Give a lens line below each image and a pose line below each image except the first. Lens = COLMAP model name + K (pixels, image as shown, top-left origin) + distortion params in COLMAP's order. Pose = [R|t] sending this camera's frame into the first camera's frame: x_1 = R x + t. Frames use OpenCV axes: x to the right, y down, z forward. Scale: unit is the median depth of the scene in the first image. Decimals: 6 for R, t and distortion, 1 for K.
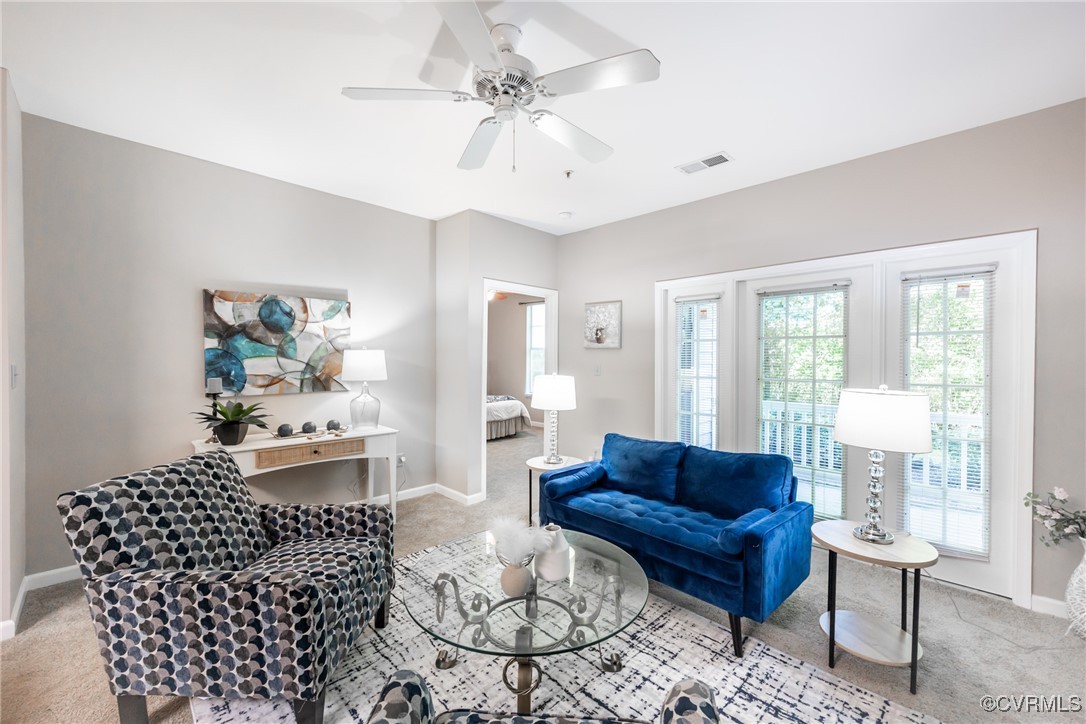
lens RADIAL K [[433.9, 0, 539.5], [0, 433.9, 364.7], [0, 0, 1]] dist [0.004906, -0.000417]
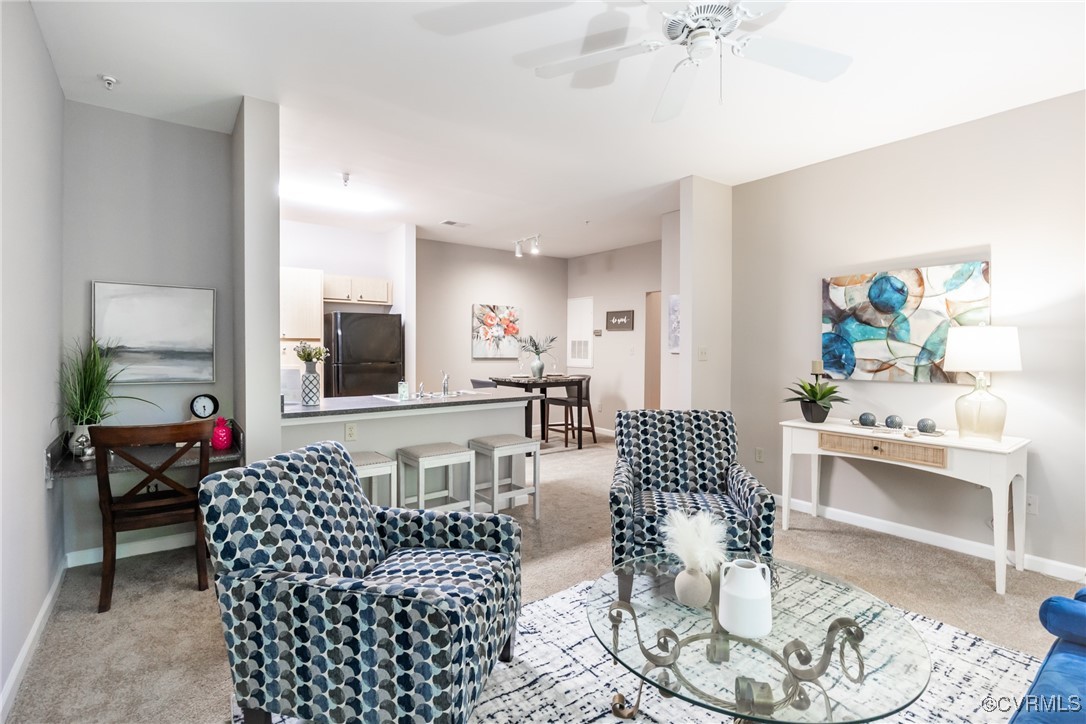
lens RADIAL K [[504.4, 0, 540.9], [0, 504.4, 356.7], [0, 0, 1]] dist [-0.015188, -0.001217]
pose [[-0.144051, 0.009963, -0.989520, 0.526574], [-0.019703, 0.999722, 0.012934, 0.017562], [0.989374, 0.021360, -0.143815, 0.443985]]
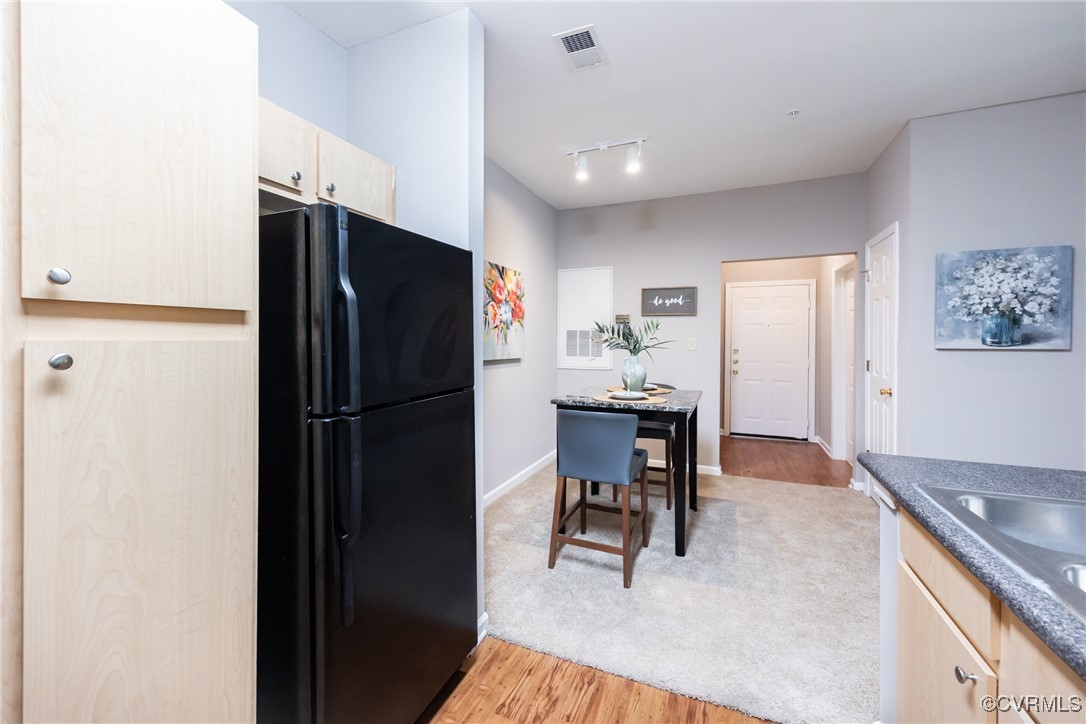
lens RADIAL K [[451.2, 0, 532.1], [0, 451.2, 342.7], [0, 0, 1]] dist [-0.000266, 0.000151]
pose [[0.350688, -0.002646, -0.936489, -0.564420], [-0.009434, 0.999935, -0.006358, 0.019726], [0.936445, 0.011064, 0.350640, -0.407177]]
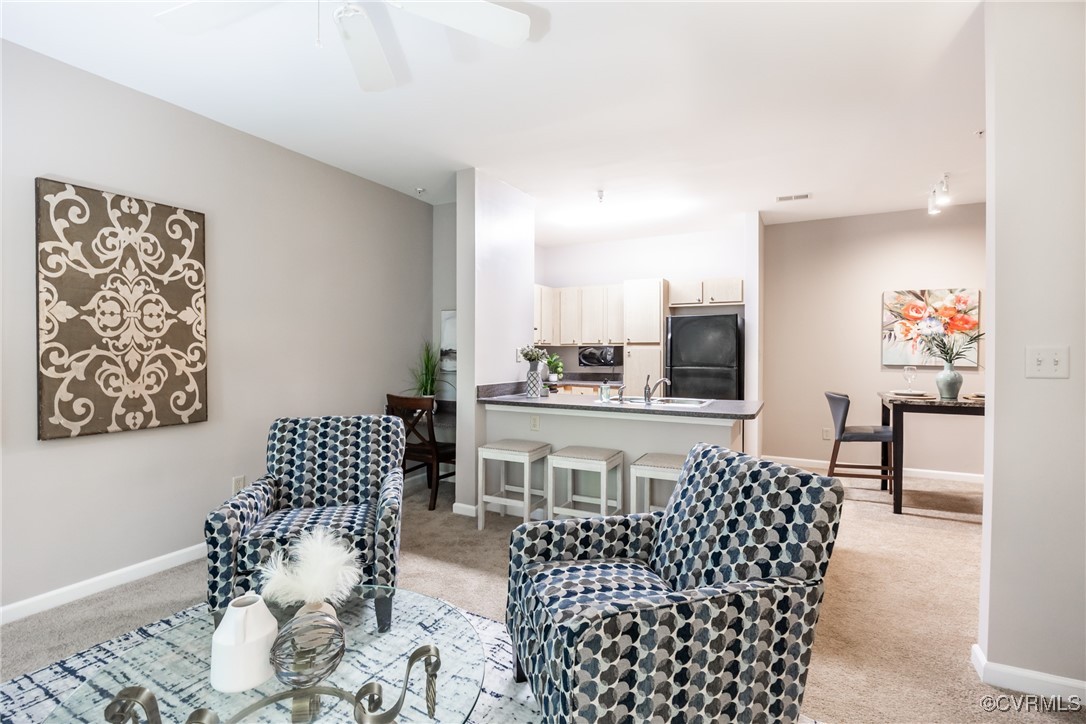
lens RADIAL K [[504.4, 0, 539.5], [0, 504.4, 354.7], [0, 0, 1]] dist [-0.015188, -0.001217]
pose [[-0.953169, -0.006842, -0.302362, -0.062041], [-0.014171, 0.999656, 0.022050, 0.004384], [0.302107, 0.025302, -0.952938, 1.024683]]
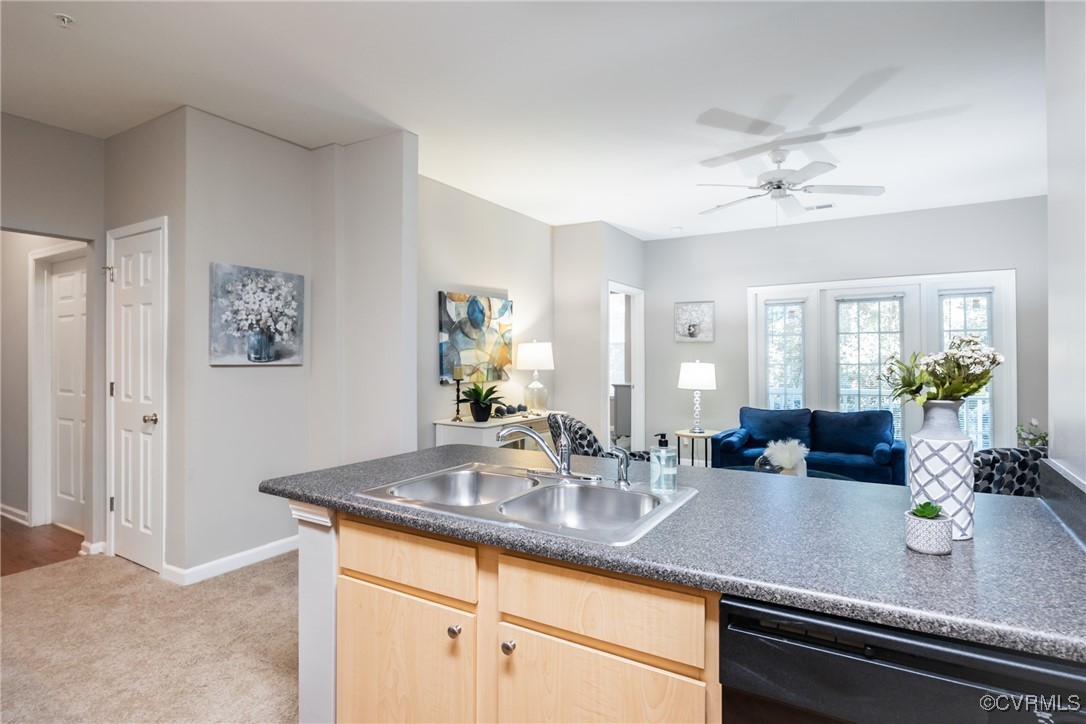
lens RADIAL K [[573.6, 0, 521.9], [0, 573.6, 357.8], [0, 0, 1]] dist [-0.002846, 0.001246]
pose [[0.976353, -0.008152, 0.216029, -0.816438], [0.011408, 0.999839, -0.013832, 0.026704], [-0.215882, 0.015970, 0.976289, -0.501953]]
